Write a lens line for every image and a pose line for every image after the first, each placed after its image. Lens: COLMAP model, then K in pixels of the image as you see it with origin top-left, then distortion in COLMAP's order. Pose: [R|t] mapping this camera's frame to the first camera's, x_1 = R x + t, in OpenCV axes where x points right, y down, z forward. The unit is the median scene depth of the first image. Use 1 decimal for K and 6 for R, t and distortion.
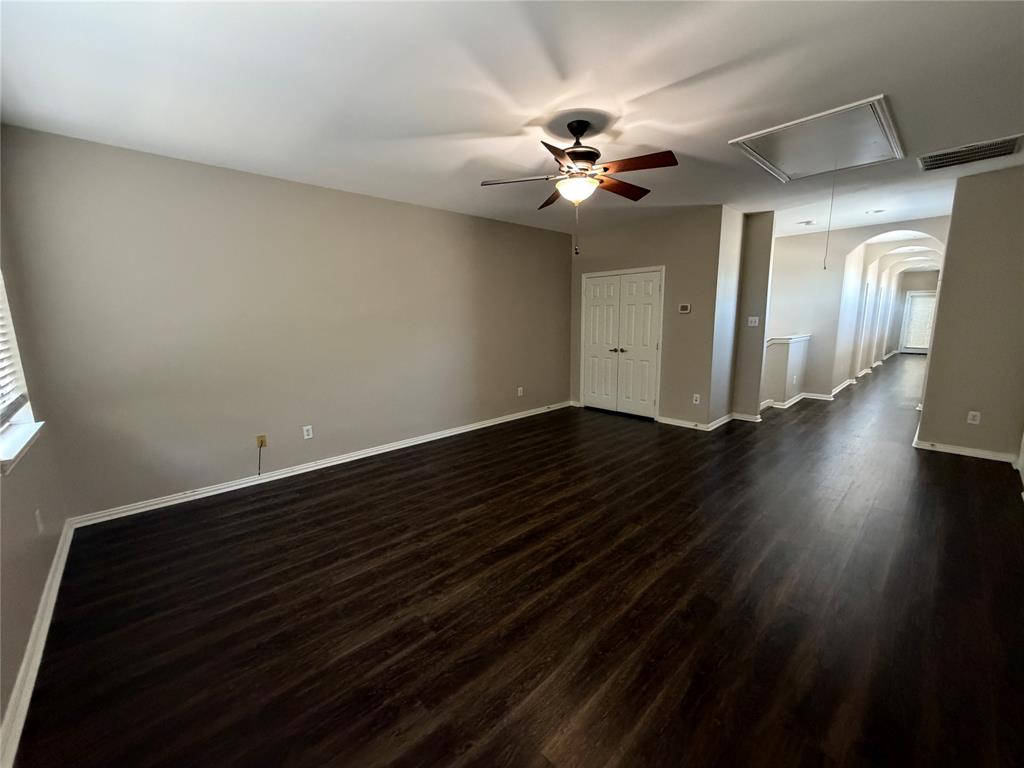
lens RADIAL K [[409.3, 0, 508.2], [0, 409.3, 386.3], [0, 0, 1]] dist [0.009631, 0.000496]
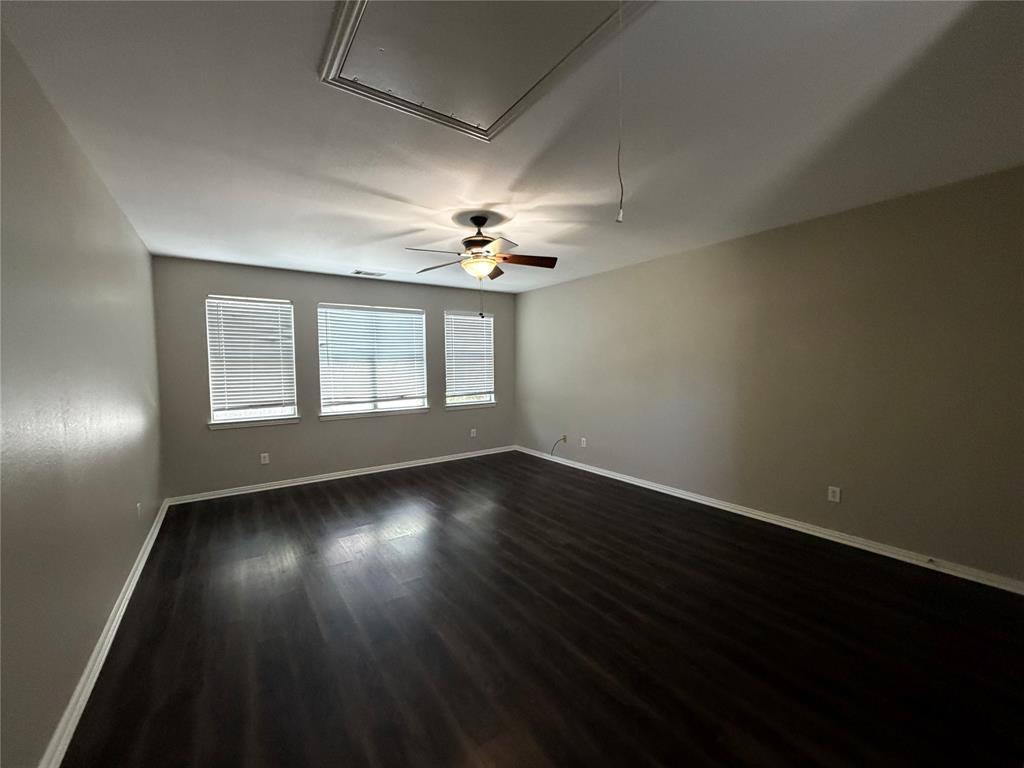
lens RADIAL K [[409.3, 0, 513.5], [0, 409.3, 377.8], [0, 0, 1]] dist [0.009631, 0.000496]
pose [[-0.128178, 0.045918, -0.990688, 1.041315], [-0.159957, 0.984892, 0.066345, -0.181683], [0.978767, 0.166971, -0.118896, 0.966986]]
